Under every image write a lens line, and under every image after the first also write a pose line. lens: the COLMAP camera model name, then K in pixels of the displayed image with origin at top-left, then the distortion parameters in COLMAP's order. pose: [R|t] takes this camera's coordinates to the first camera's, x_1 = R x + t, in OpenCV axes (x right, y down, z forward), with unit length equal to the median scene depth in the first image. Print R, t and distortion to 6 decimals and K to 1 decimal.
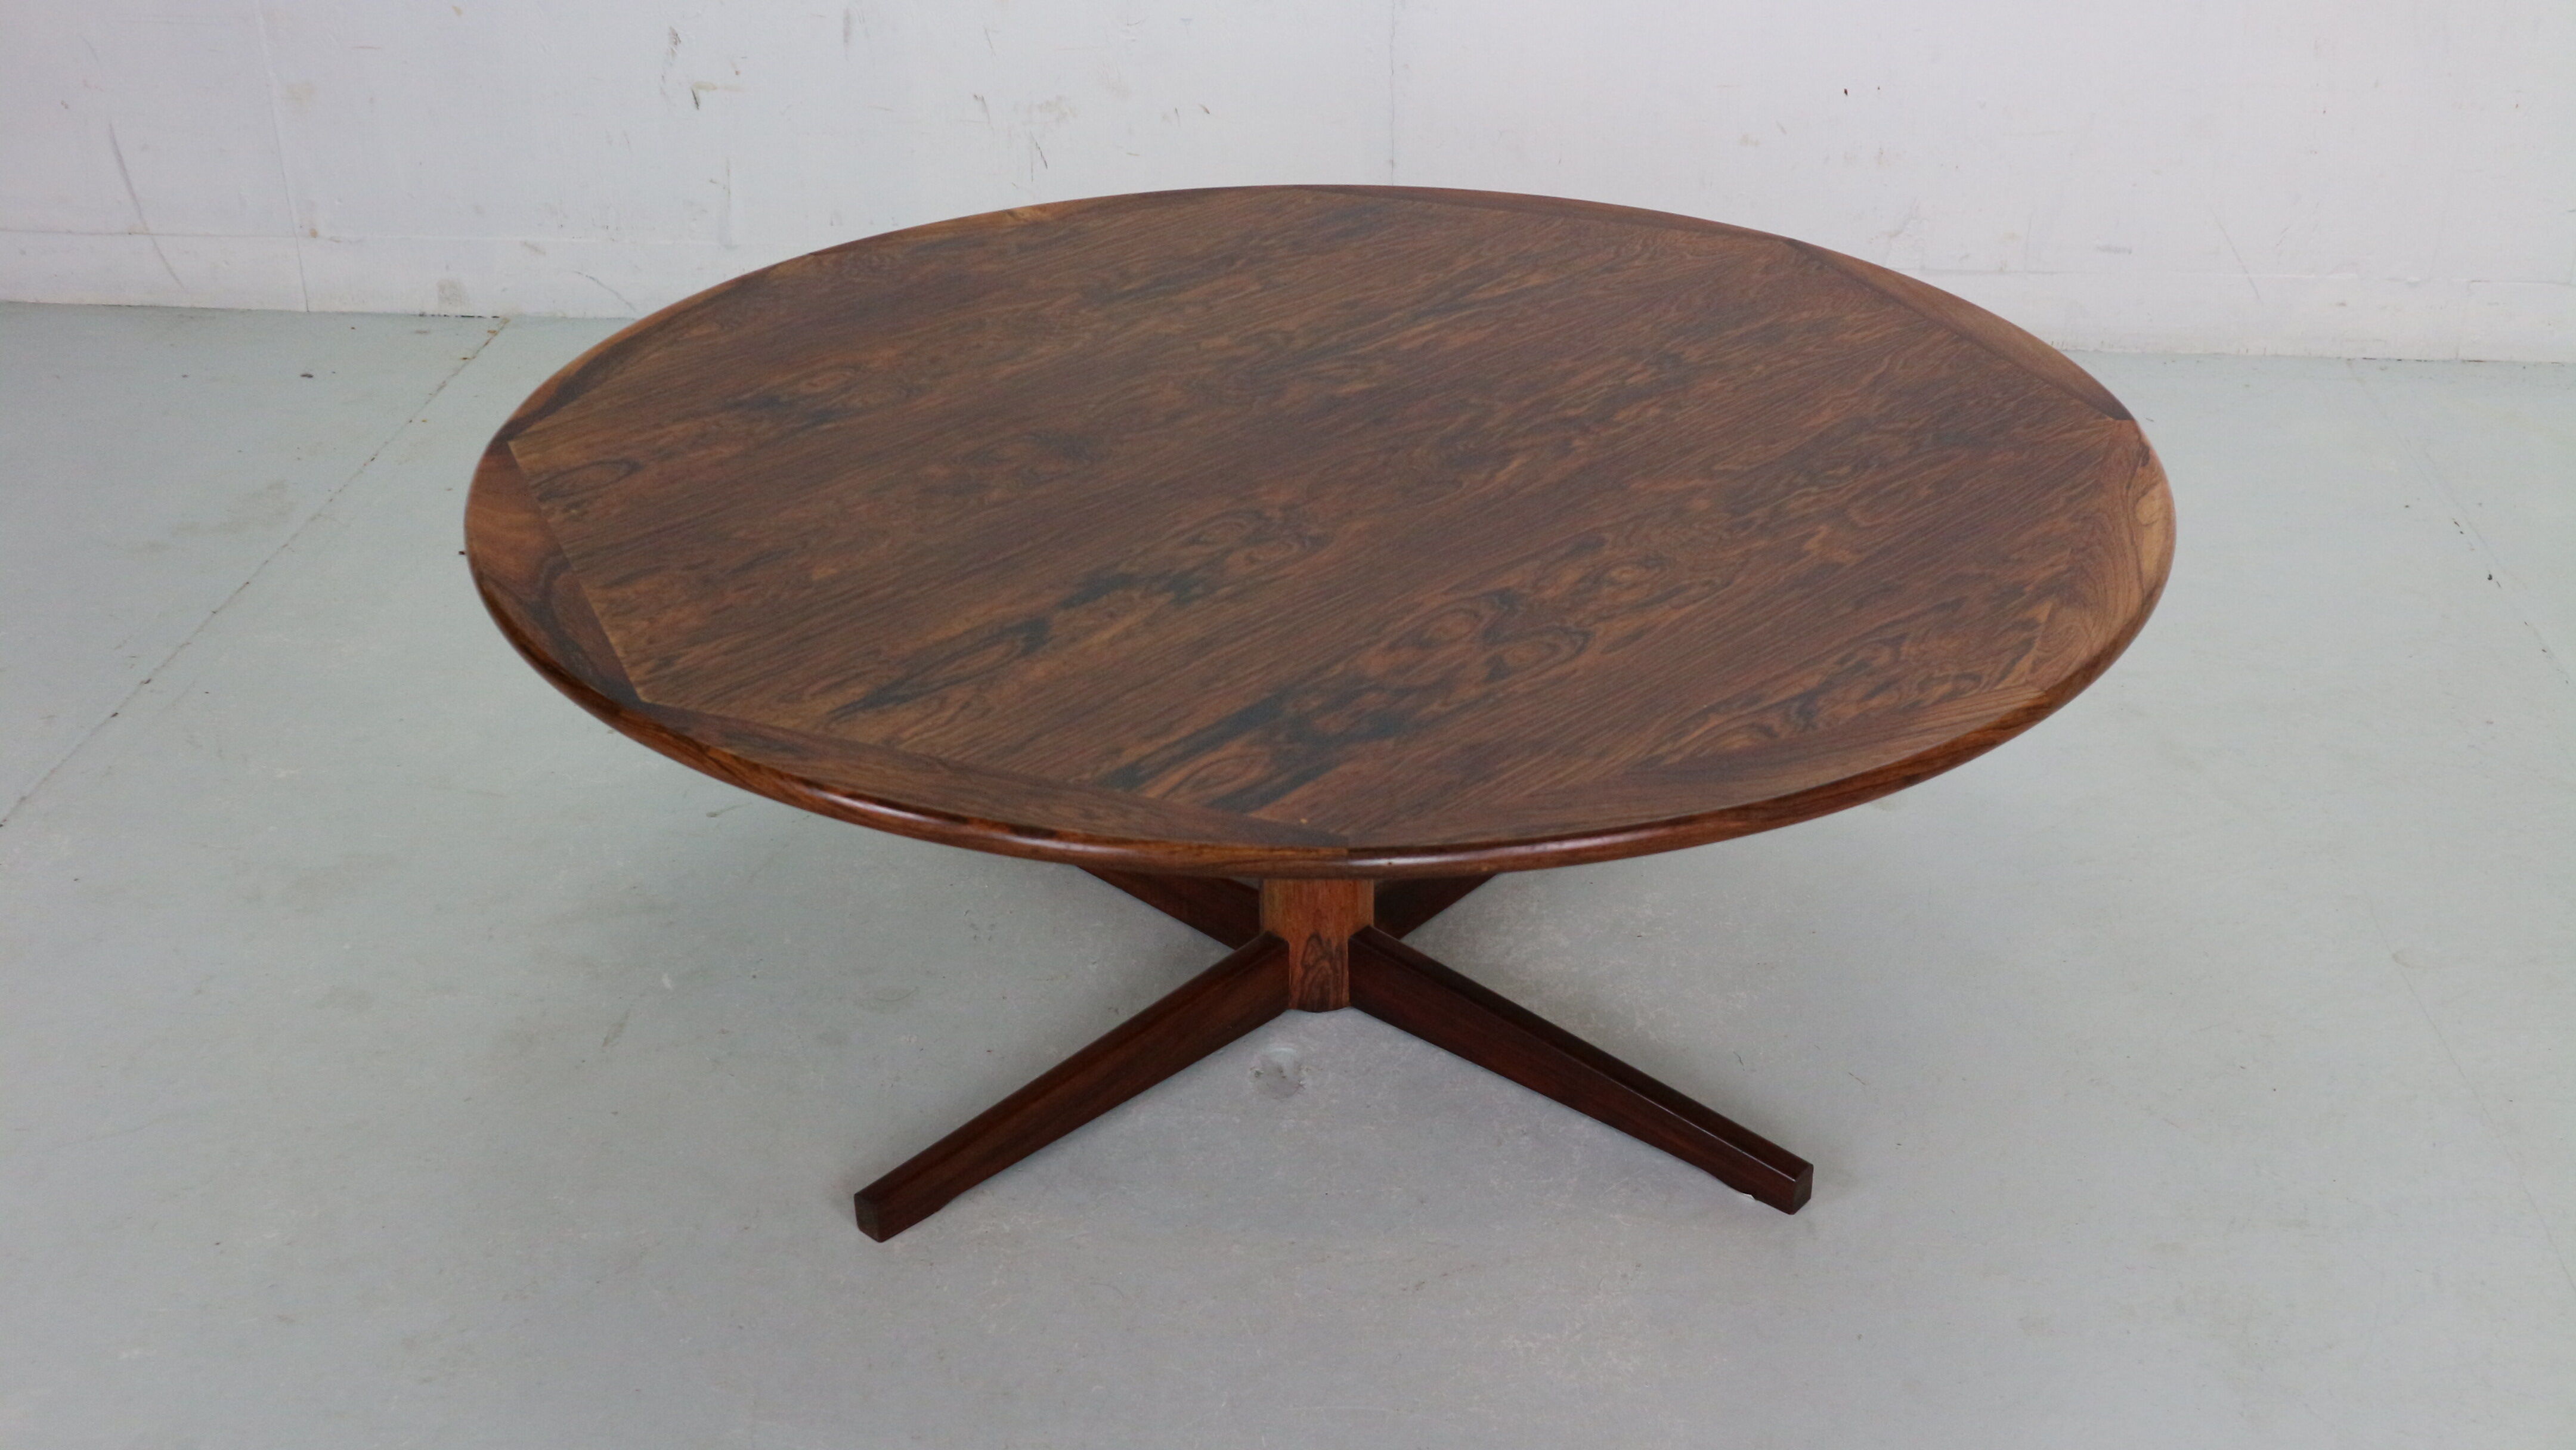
lens RADIAL K [[2808.2, 0, 1293.9], [0, 2808.2, 735.0], [0, 0, 1]] dist [0.017096, 0.000000]
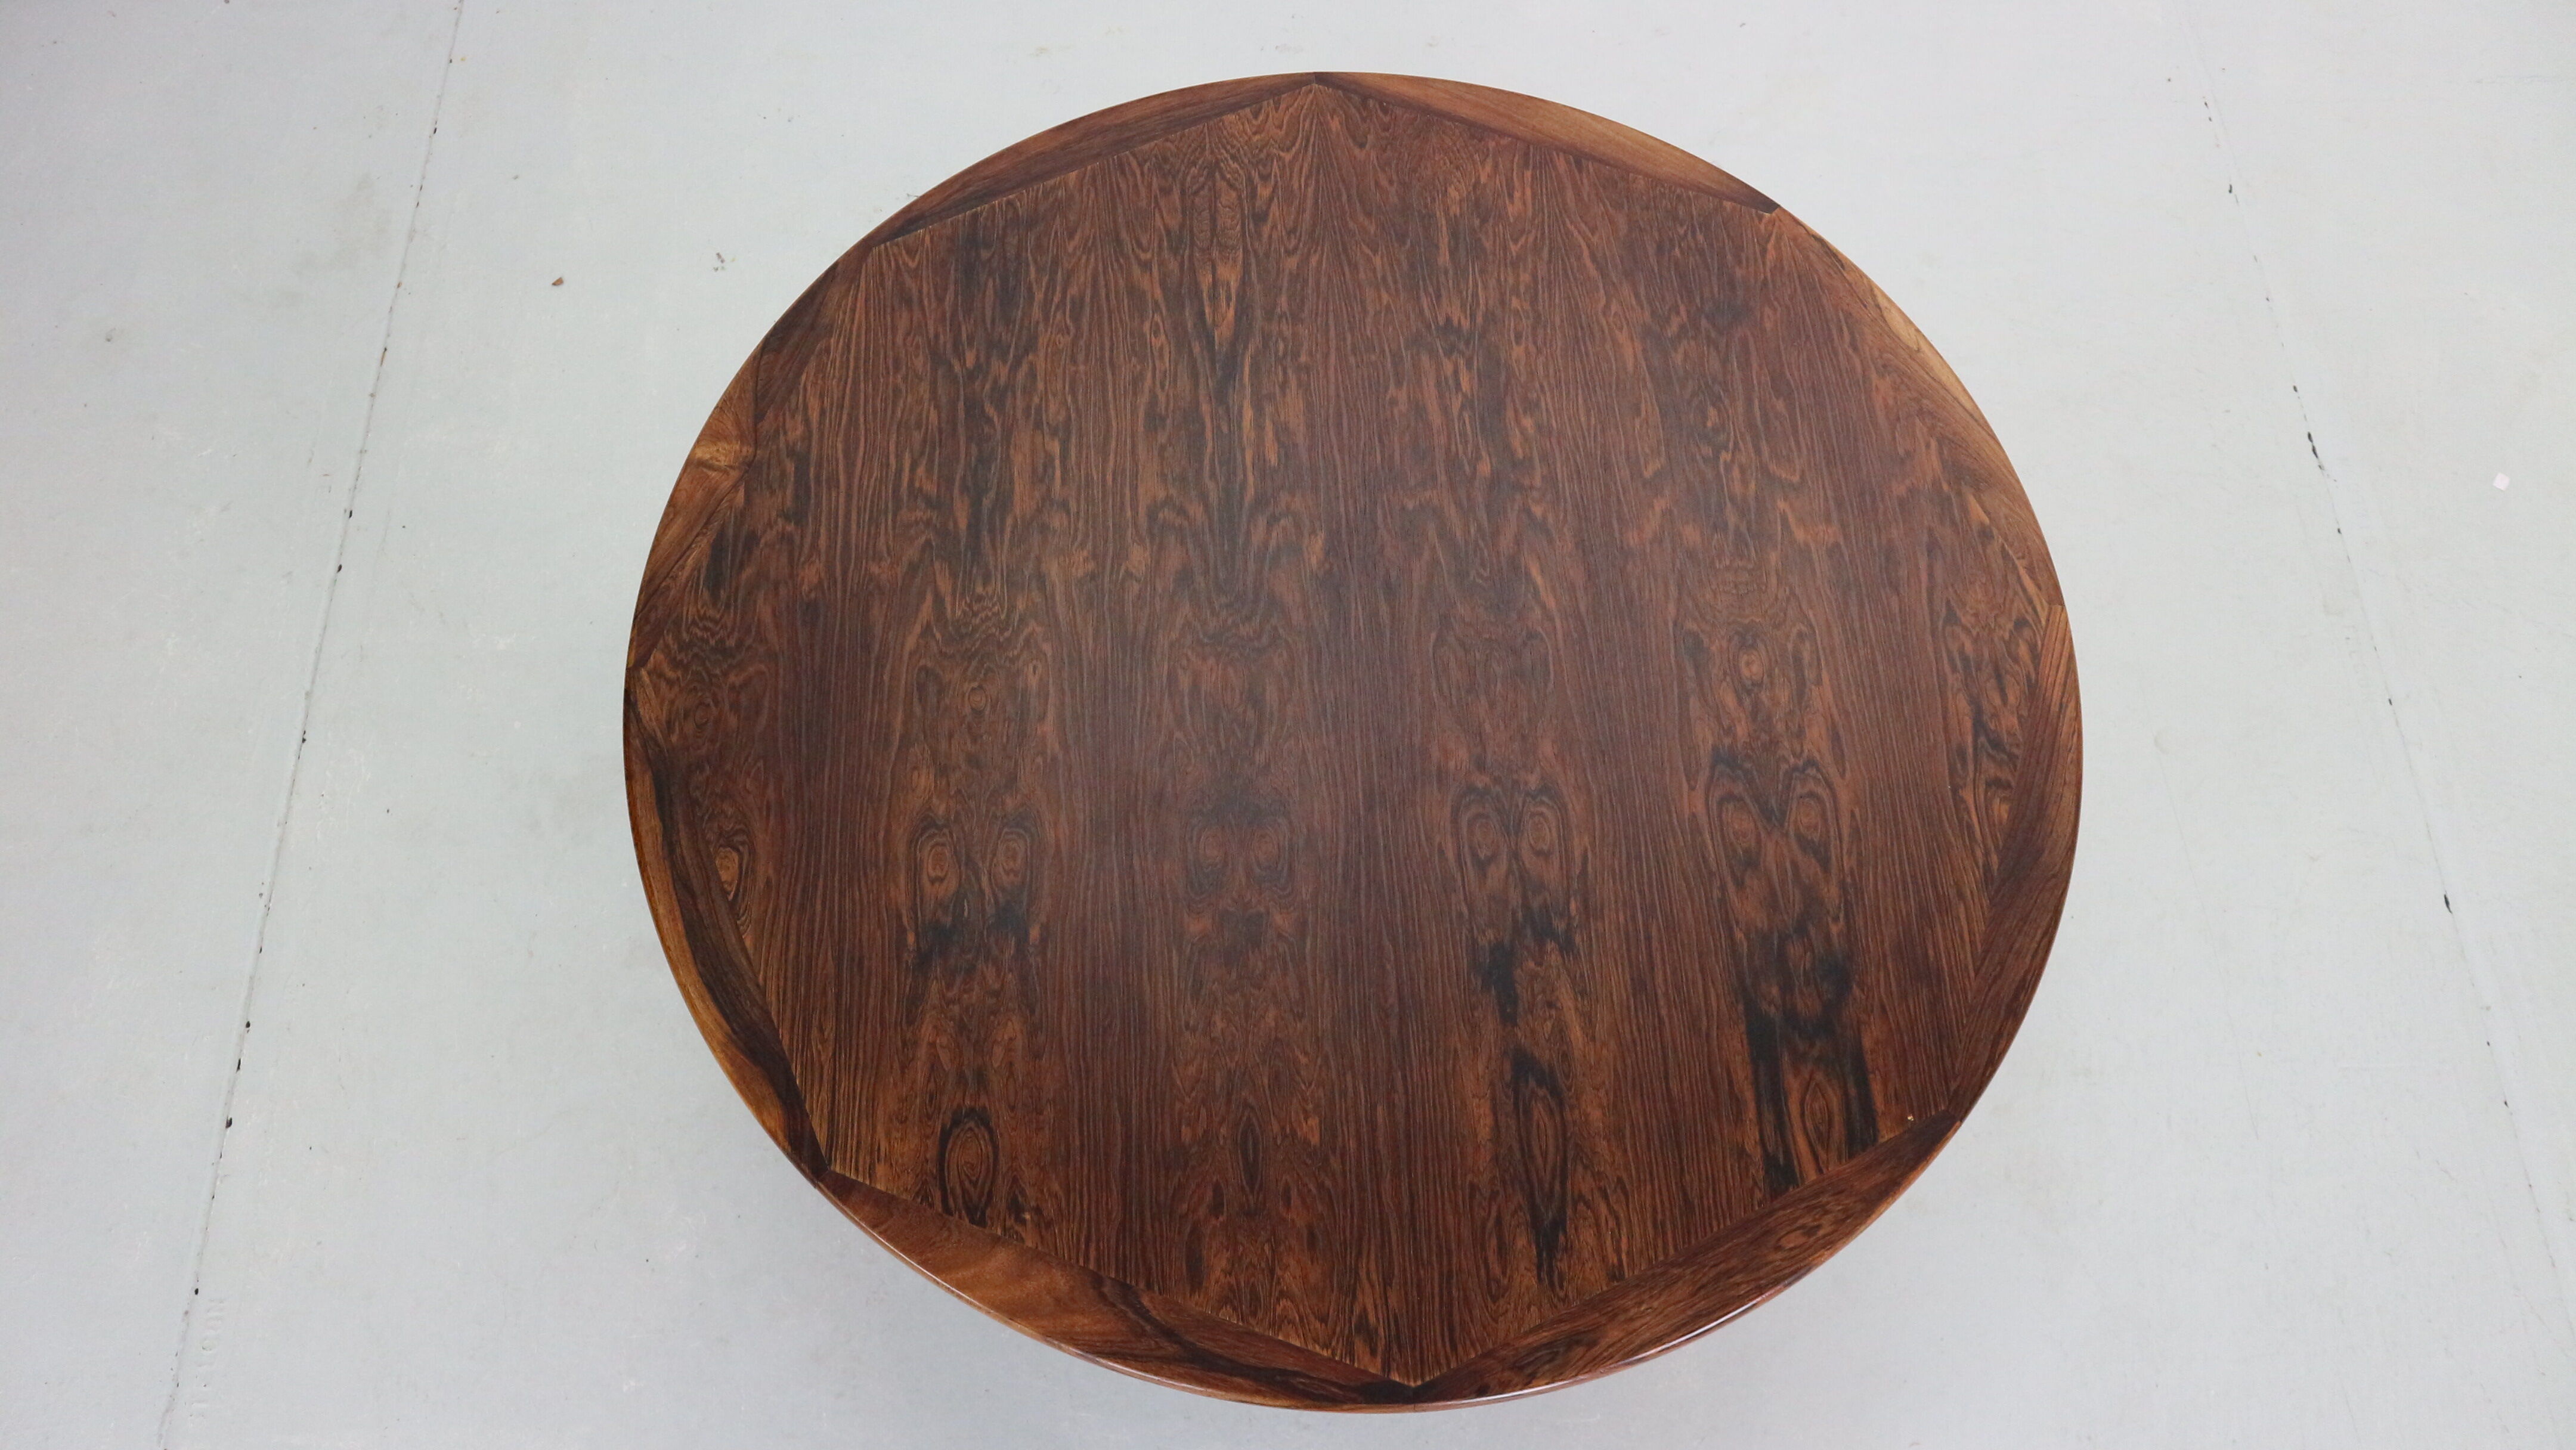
lens RADIAL K [[1777.1, 0, 1285.7], [0, 1777.1, 733.8], [0, 0, 1]] dist [-0.118815, 0.078034]
pose [[0.686361, -0.666942, 0.289994, -0.247783], [0.333608, 0.643054, 0.689338, -0.588701], [-0.646230, -0.376391, 0.663865, 0.540409]]
